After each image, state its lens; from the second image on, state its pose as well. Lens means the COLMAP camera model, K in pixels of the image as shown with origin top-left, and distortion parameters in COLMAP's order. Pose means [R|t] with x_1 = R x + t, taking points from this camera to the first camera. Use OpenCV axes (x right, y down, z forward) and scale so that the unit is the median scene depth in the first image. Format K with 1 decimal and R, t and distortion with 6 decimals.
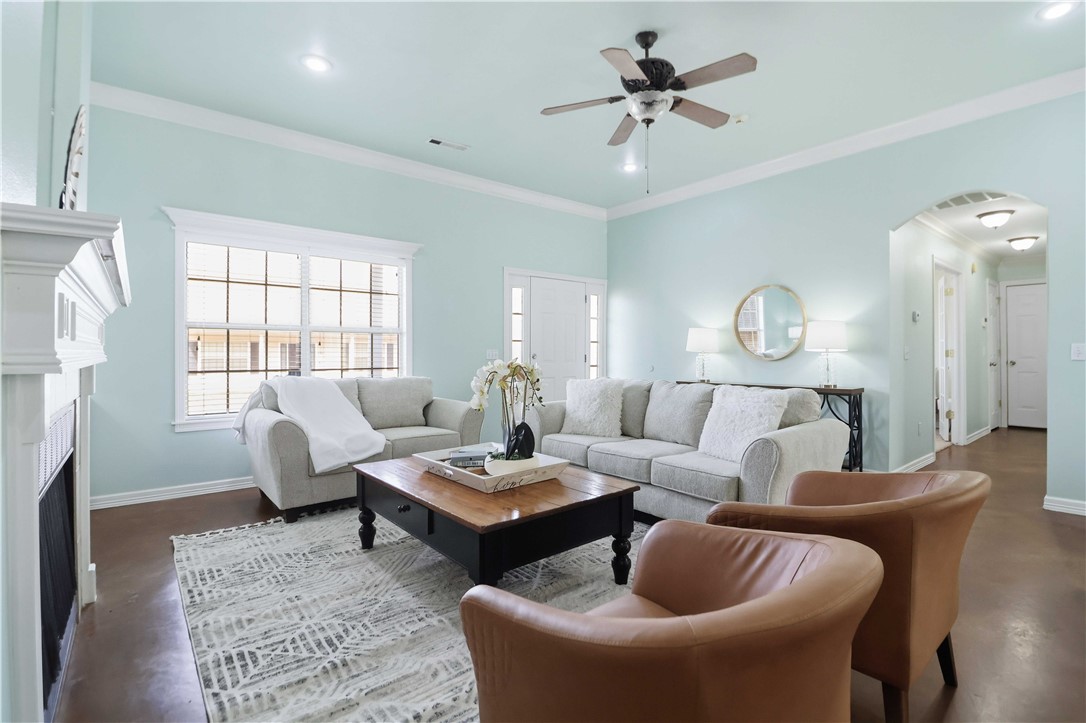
lens RADIAL K [[517.4, 0, 543.0], [0, 517.4, 351.4], [0, 0, 1]] dist [-0.008180, -0.008158]
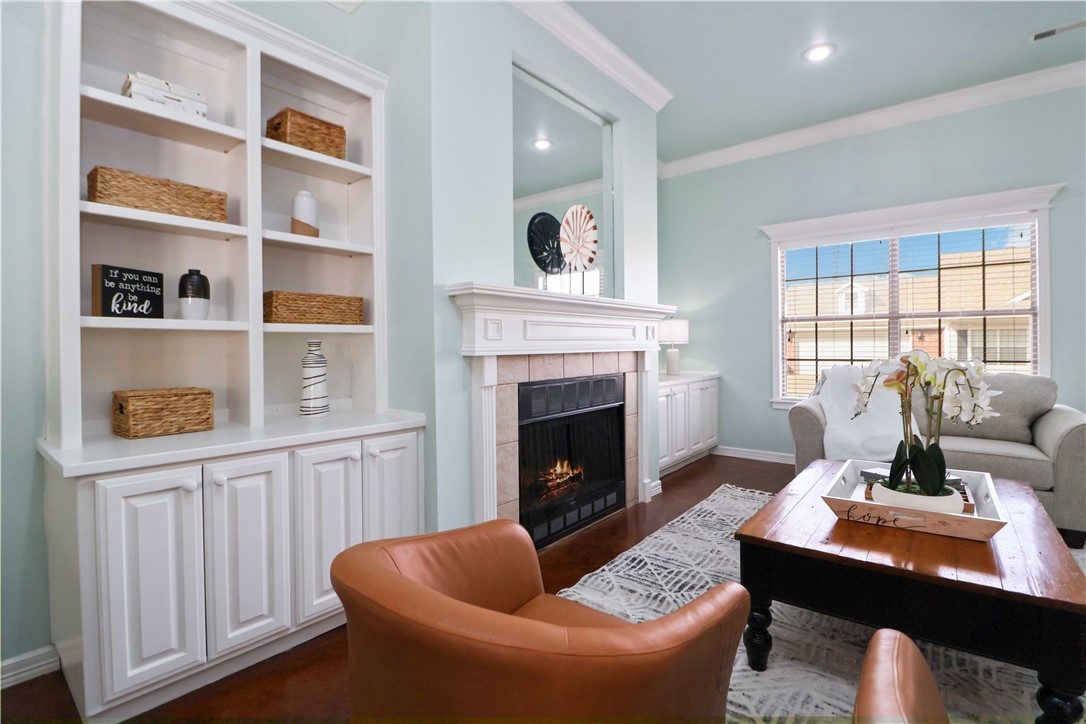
lens RADIAL K [[517.4, 0, 570.9], [0, 517.4, 350.5], [0, 0, 1]] dist [-0.008180, -0.008158]
pose [[0.194678, 0.009837, -0.980818, 0.683610], [0.012109, 0.999849, 0.012431, -0.001800], [0.980792, -0.014297, 0.194529, 0.498911]]
